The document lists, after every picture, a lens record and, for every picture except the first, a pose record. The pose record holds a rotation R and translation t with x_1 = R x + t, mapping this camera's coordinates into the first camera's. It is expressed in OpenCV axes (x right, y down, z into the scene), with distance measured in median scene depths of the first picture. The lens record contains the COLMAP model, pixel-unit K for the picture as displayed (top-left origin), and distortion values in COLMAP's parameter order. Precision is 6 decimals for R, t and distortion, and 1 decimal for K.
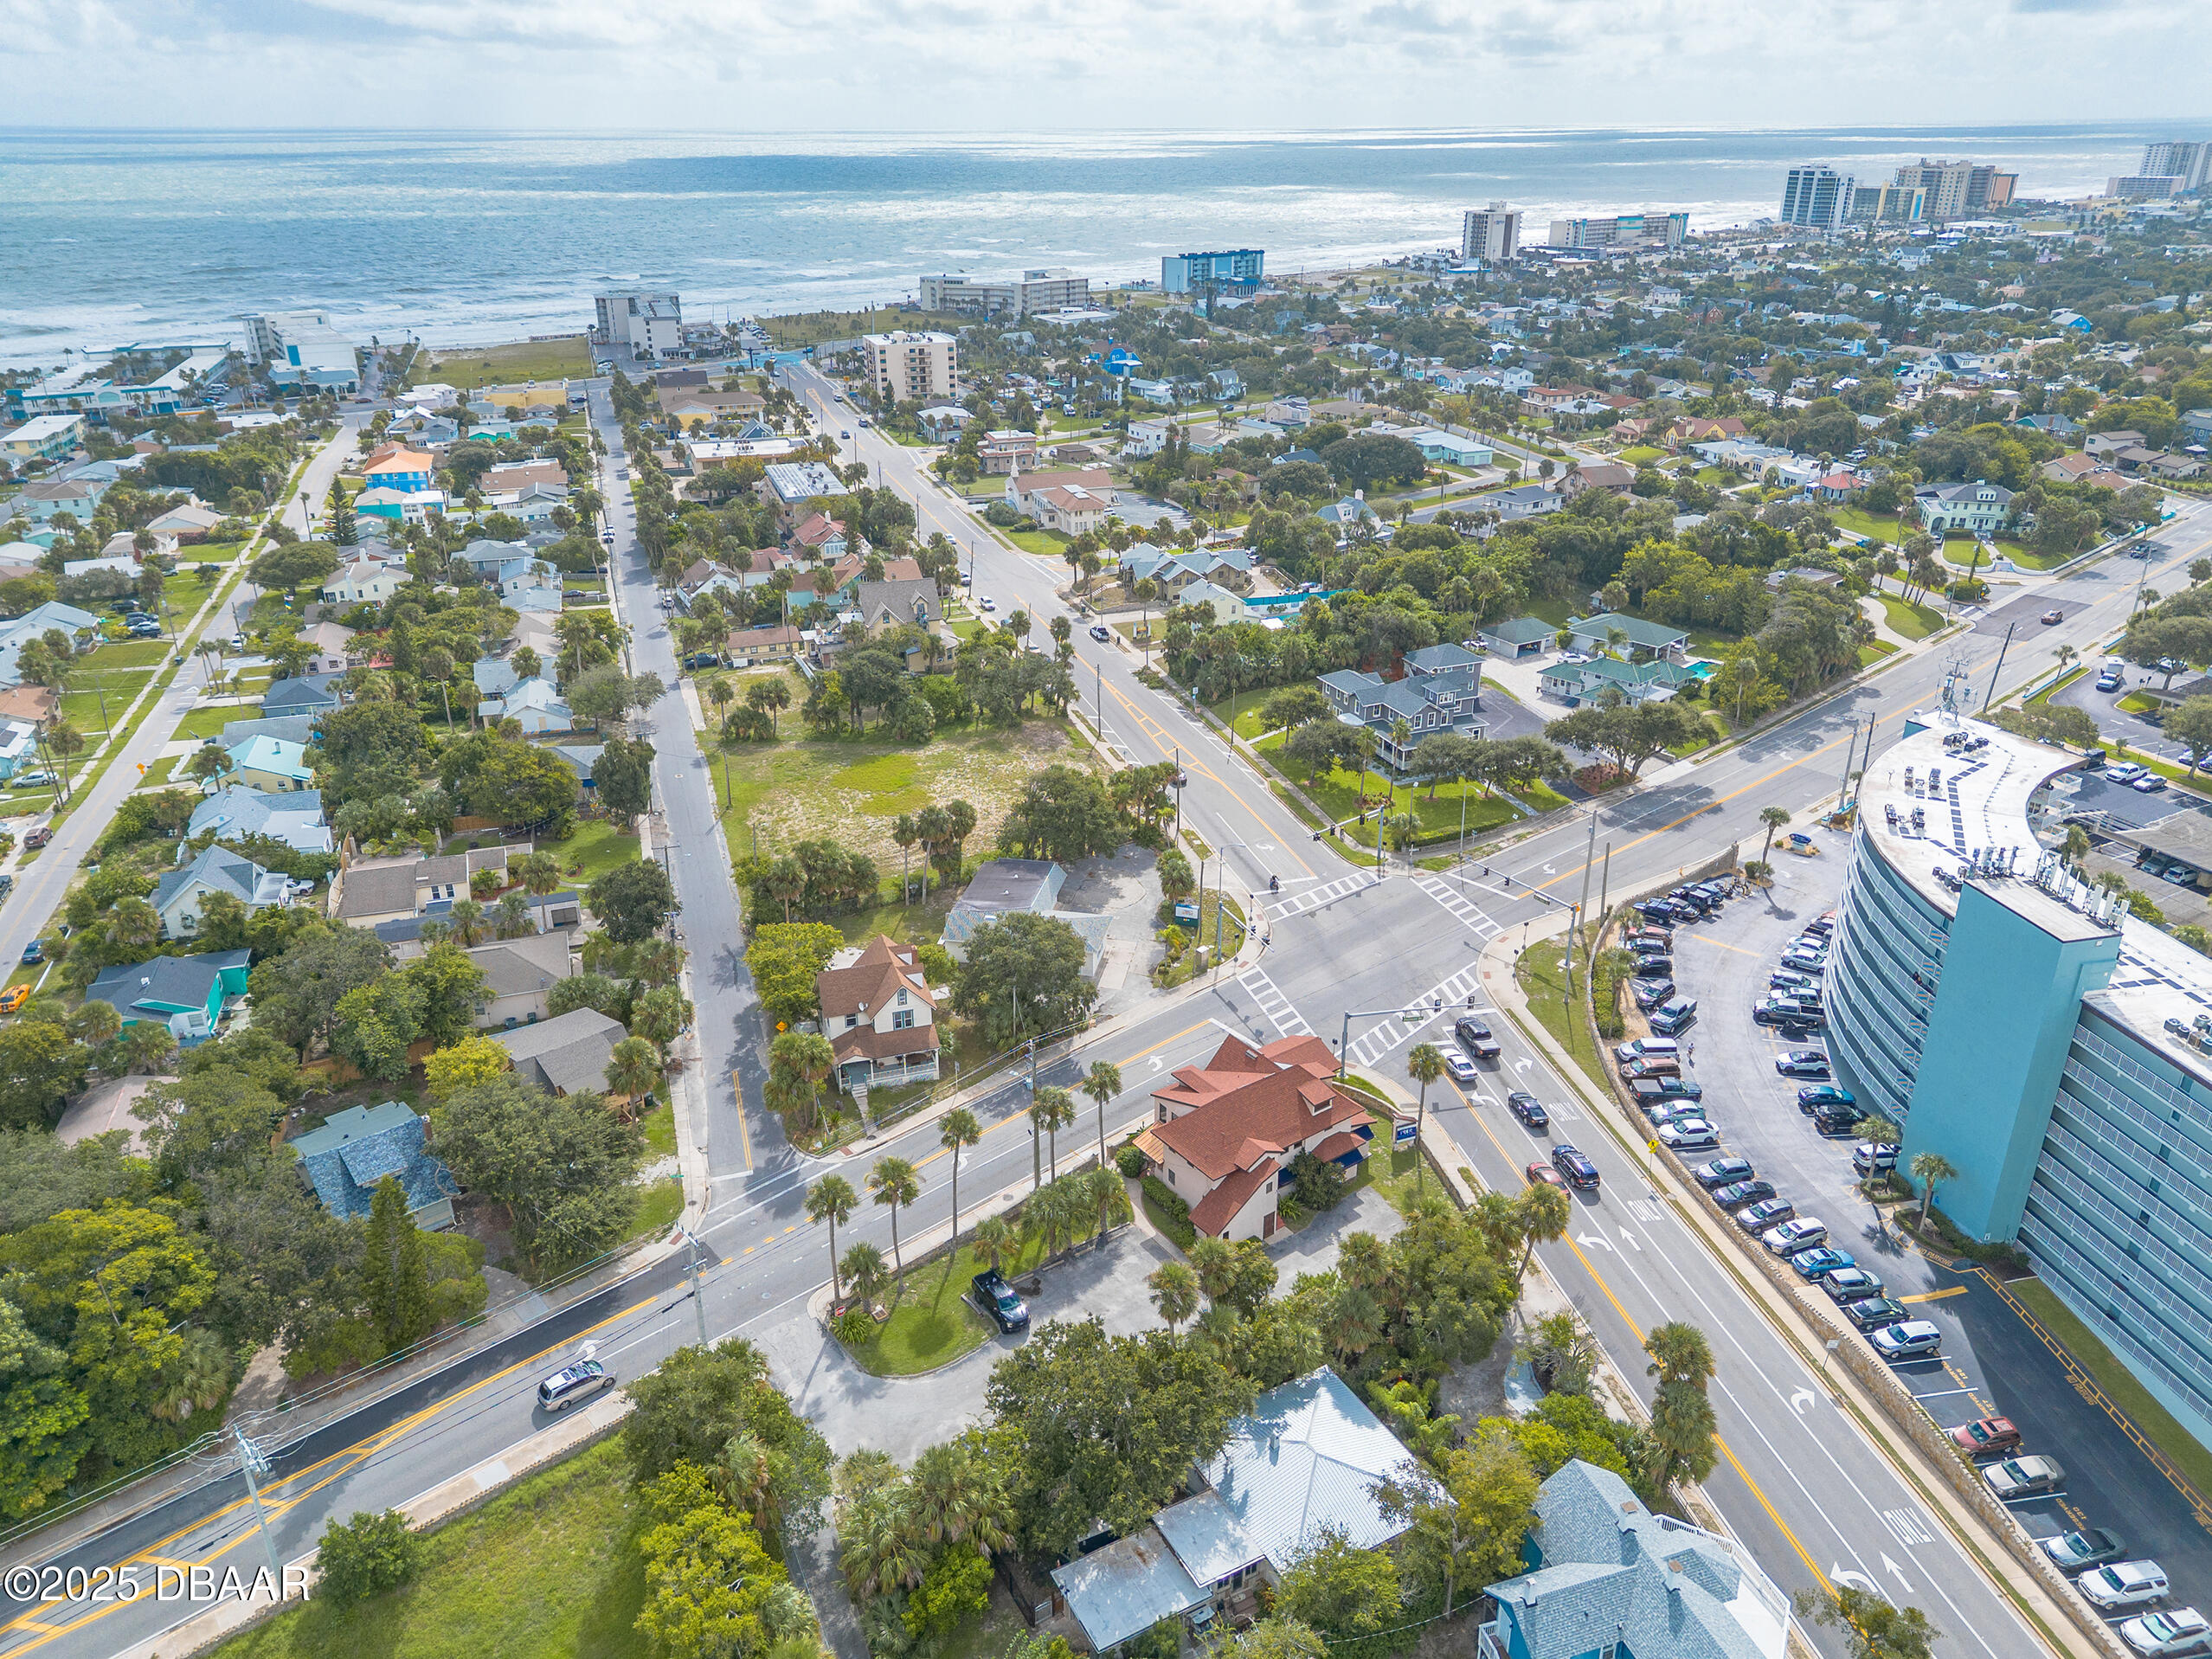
lens RADIAL K [[1587.1, 0, 1110.6], [0, 1587.1, 857.9], [0, 0, 1]] dist [0.083510, -0.091372]
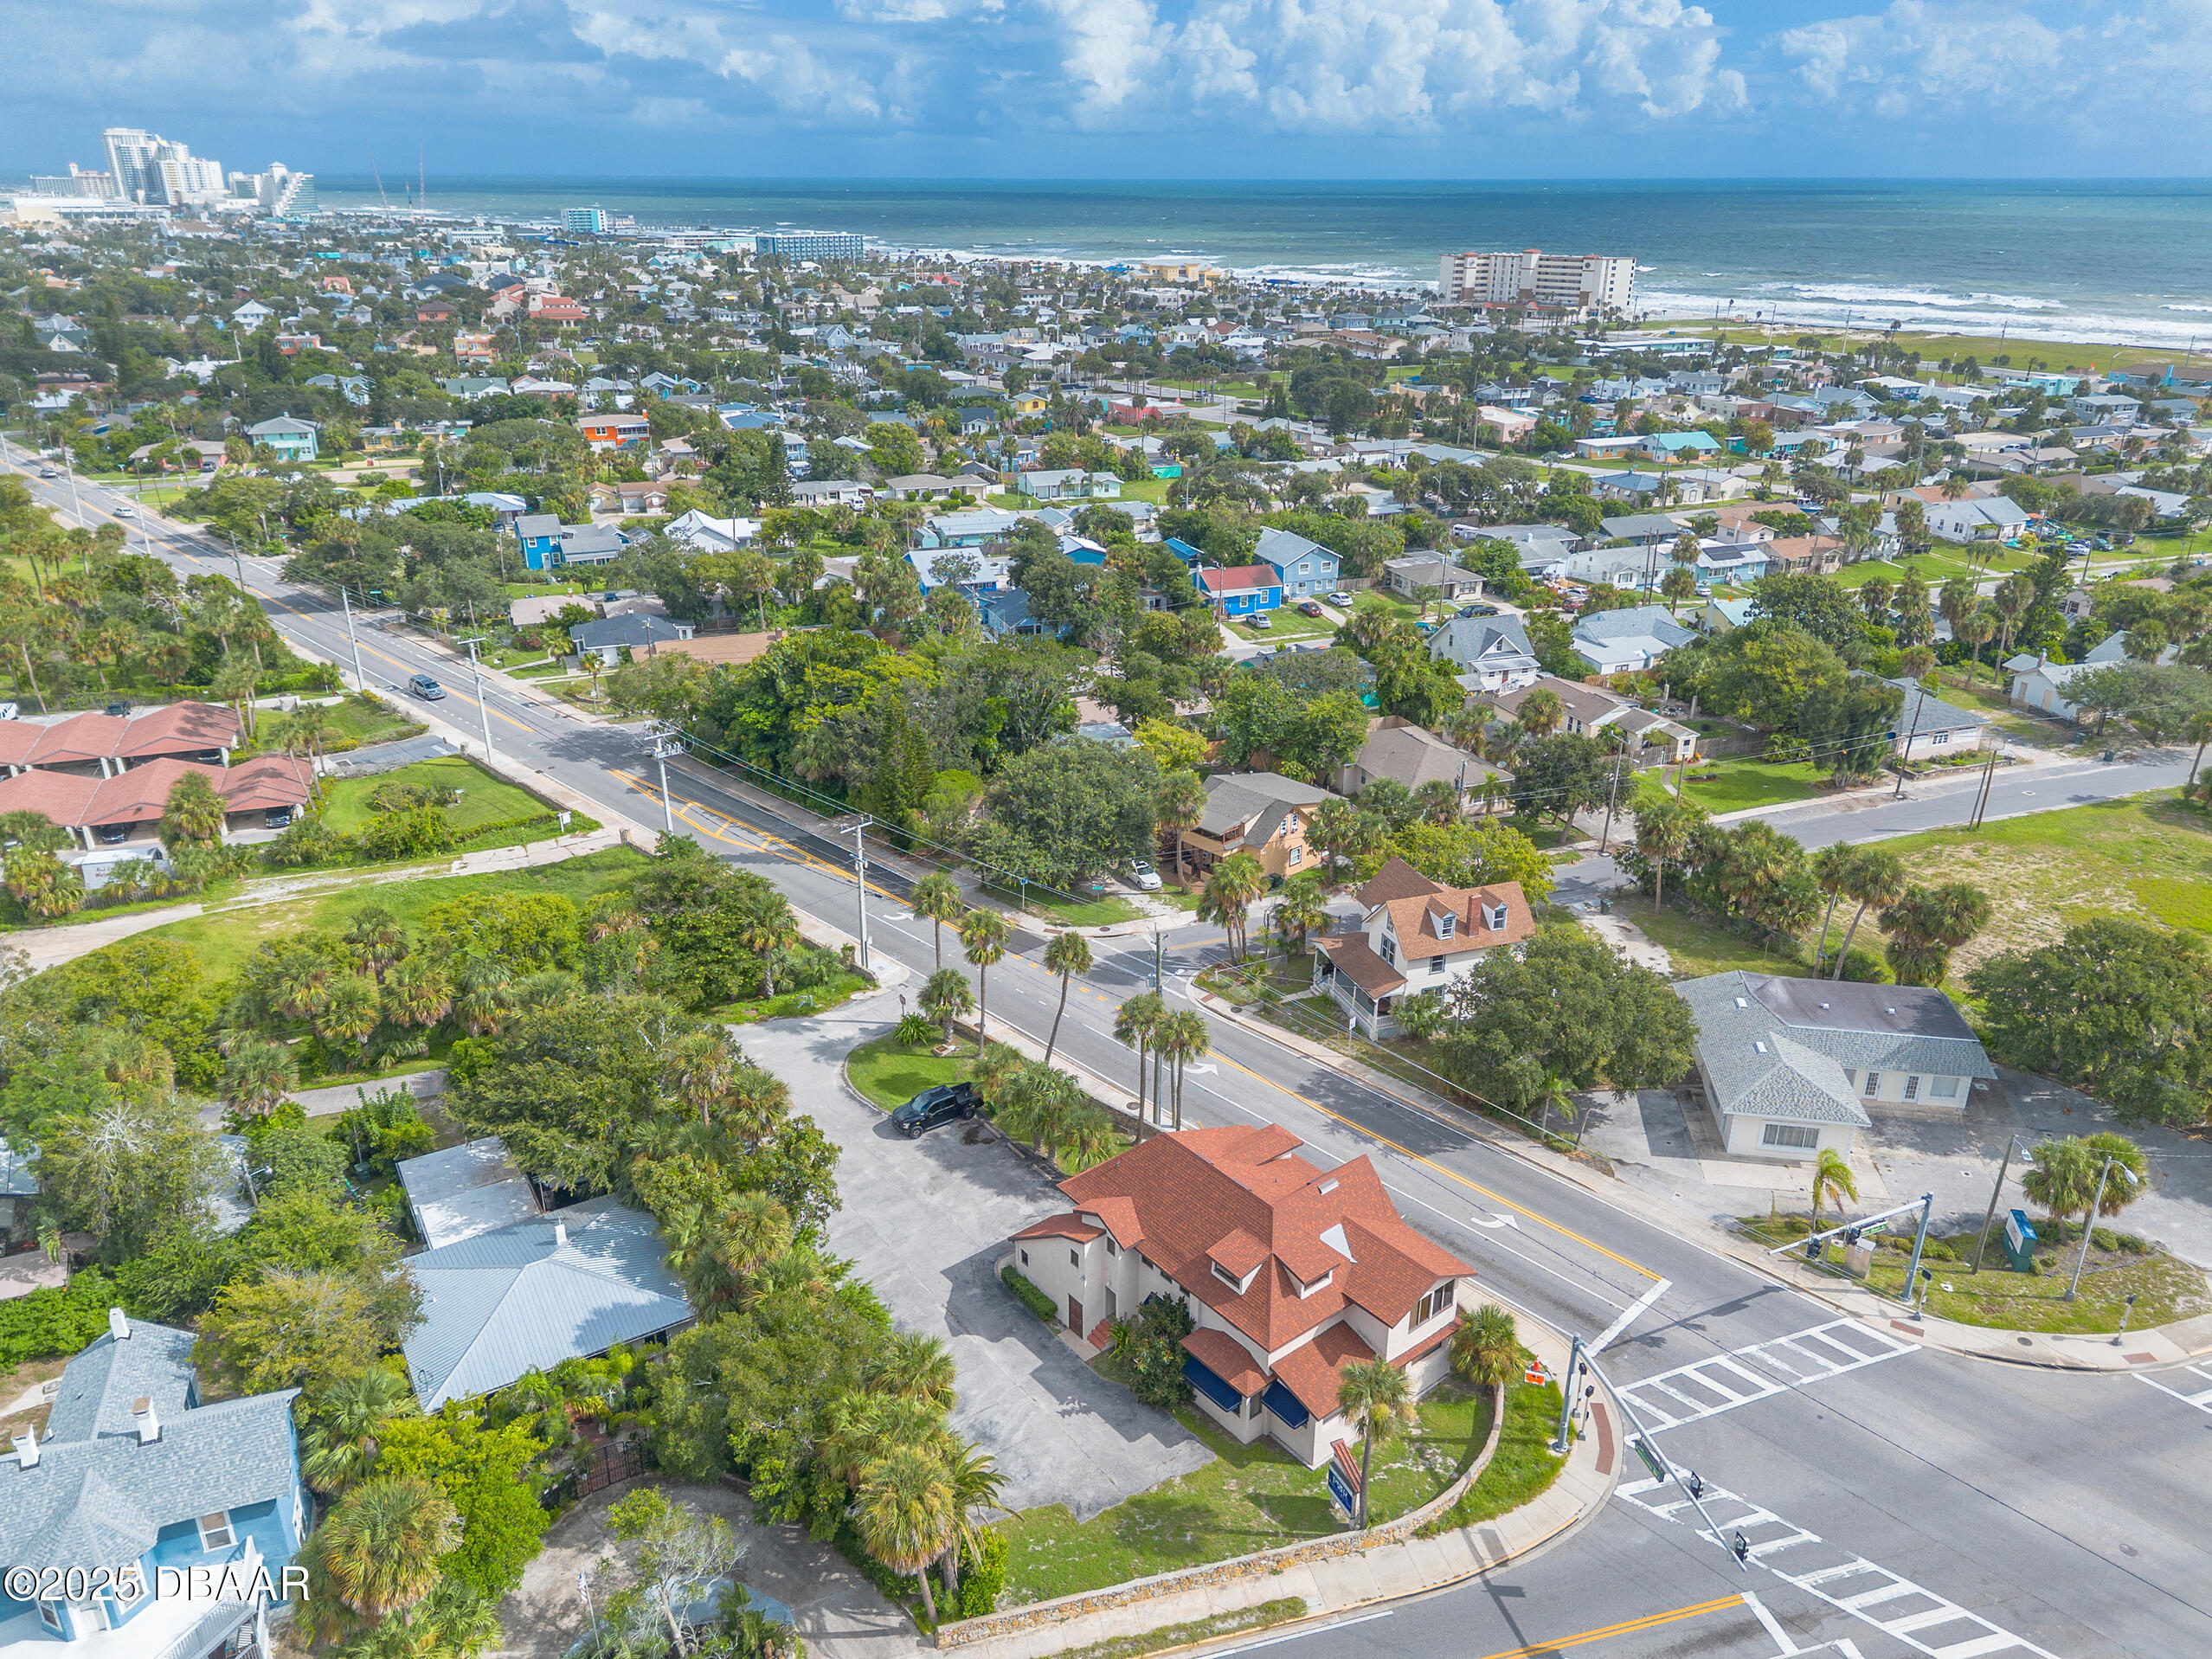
lens RADIAL K [[1579.7, 0, 1106.0], [0, 1579.7, 829.5], [0, 0, 1]] dist [0.072368, -0.055894]
pose [[0.041220, 0.383871, -0.922466, 0.447697], [-0.425470, 0.842103, 0.331418, -0.117008], [0.904034, 0.378820, 0.198037, 0.567157]]
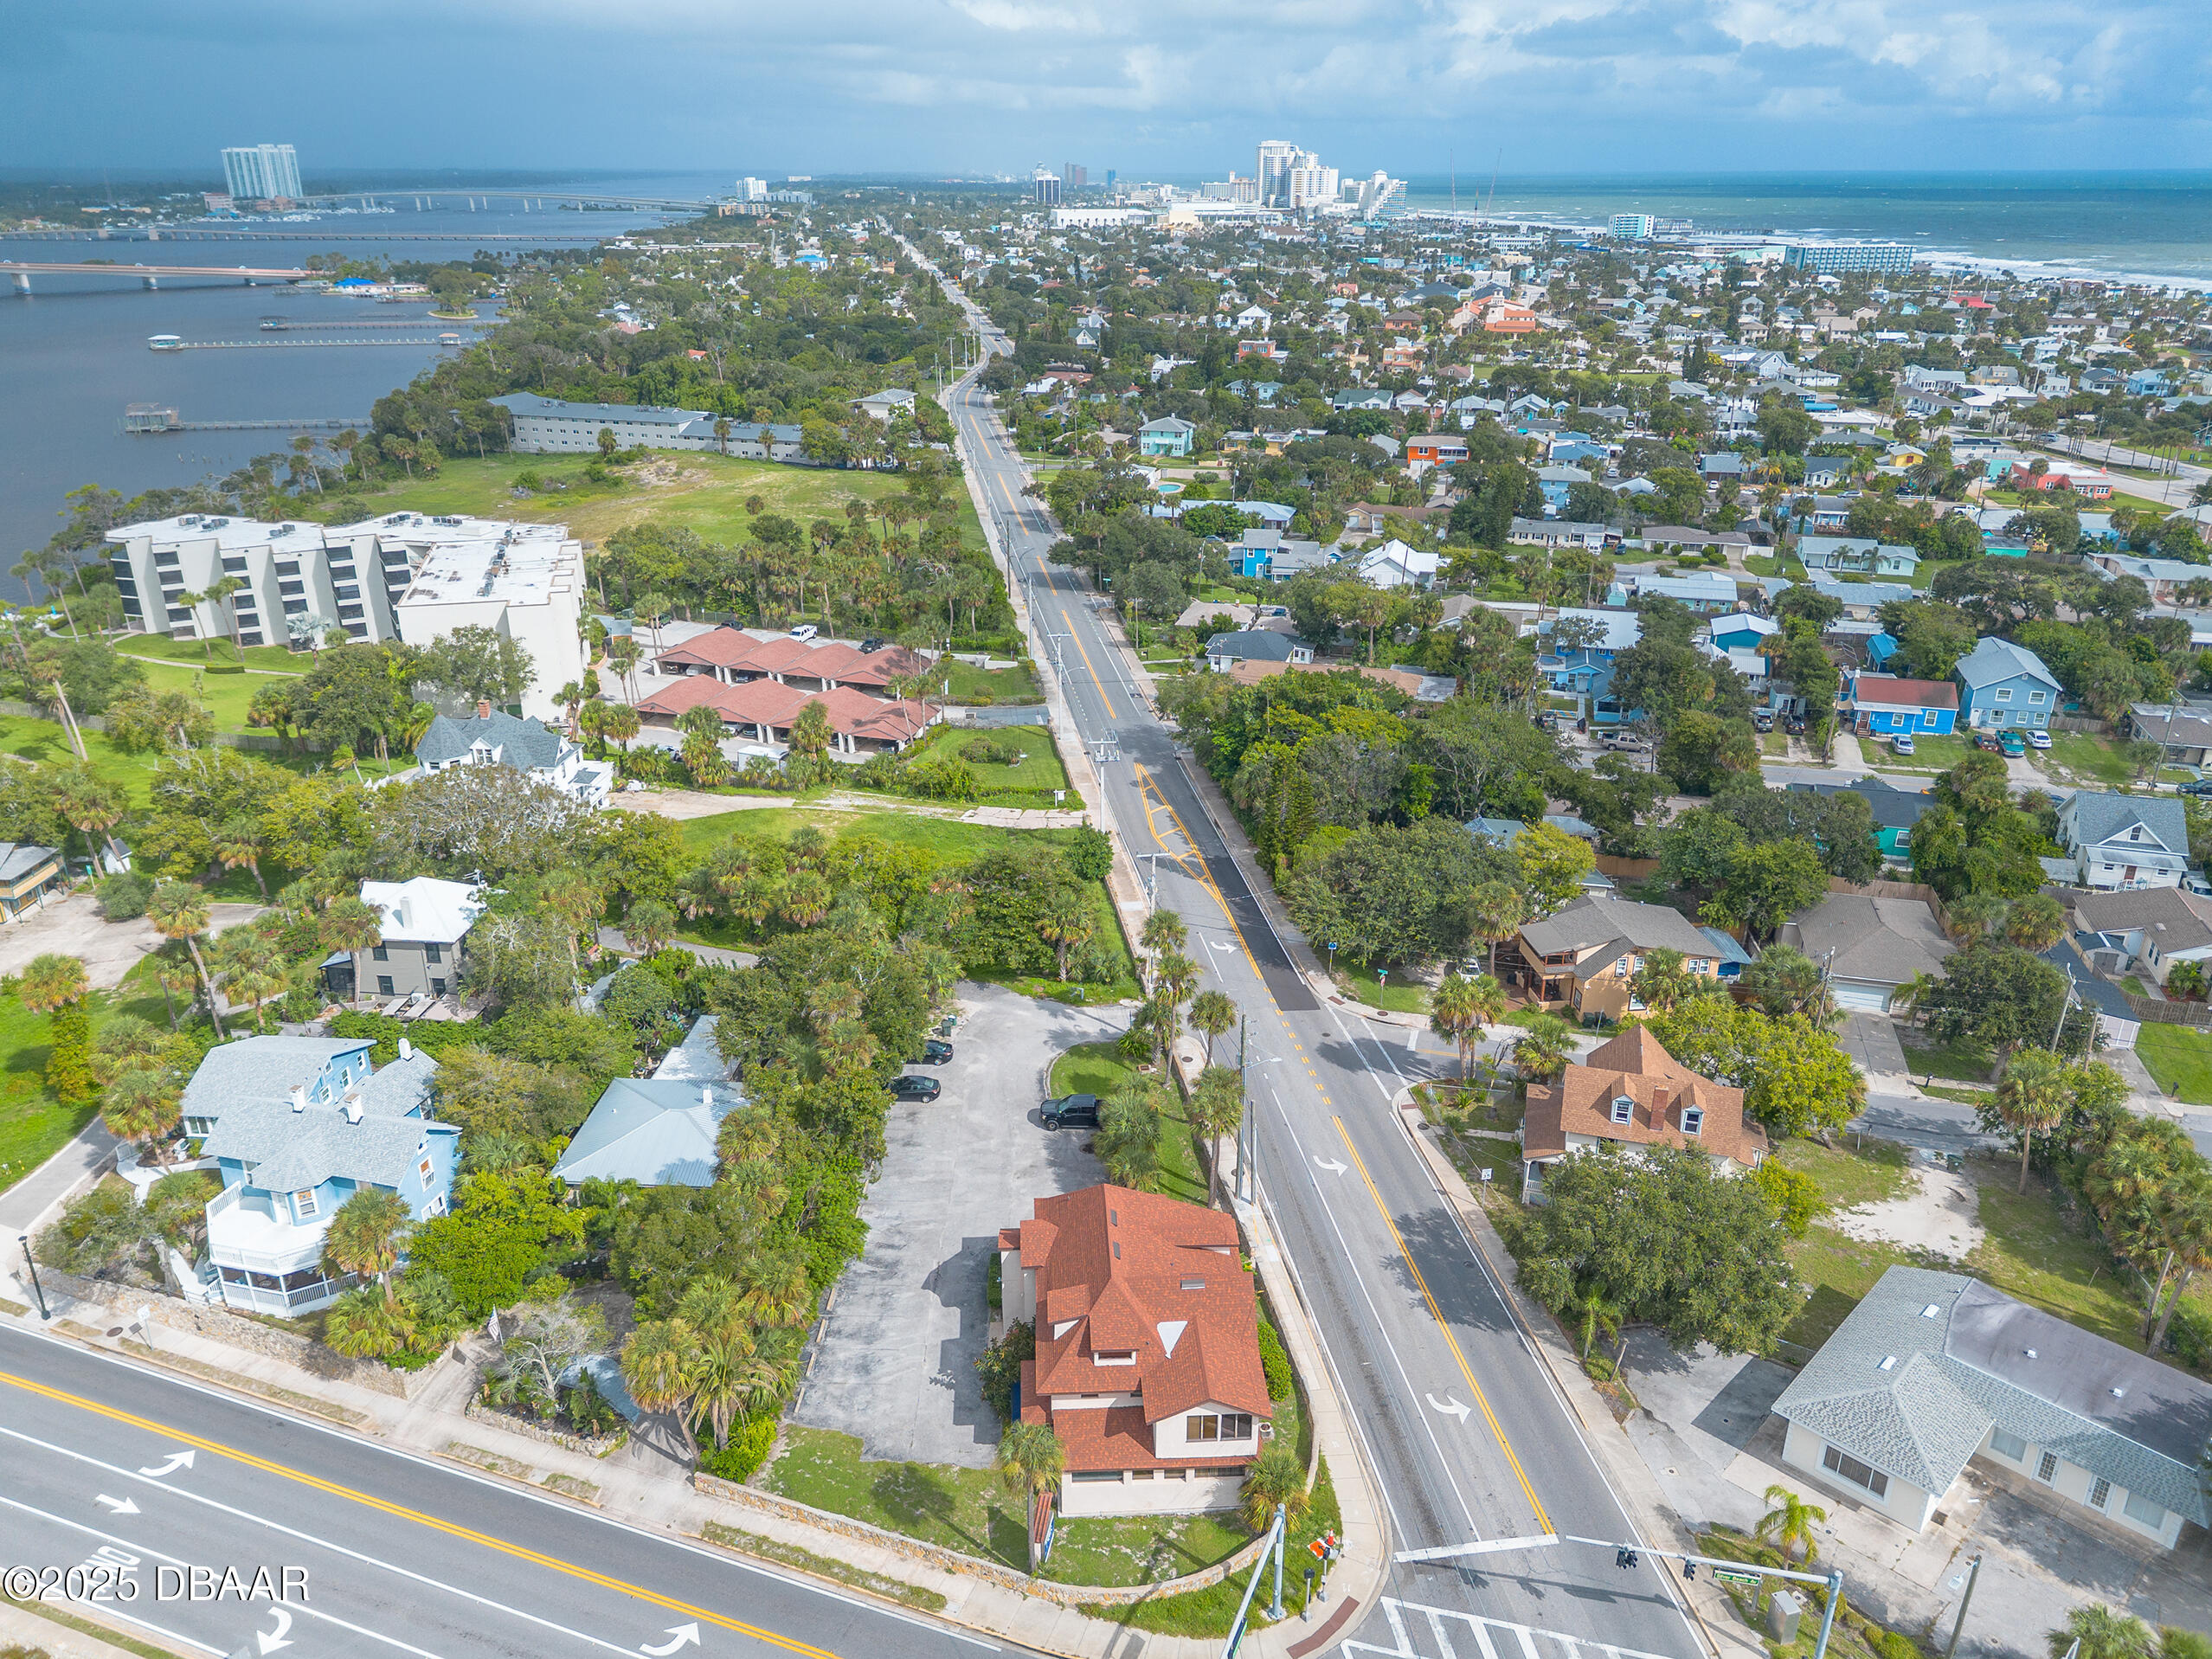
lens RADIAL K [[1557.5, 0, 1099.4], [0, 1557.5, 893.0], [0, 0, 1]] dist [0.096197, -0.080285]
pose [[-0.556189, 0.349519, -0.753983, 0.397256], [-0.352714, 0.722214, 0.594978, -0.259575], [0.752493, 0.596861, -0.278408, 0.792302]]
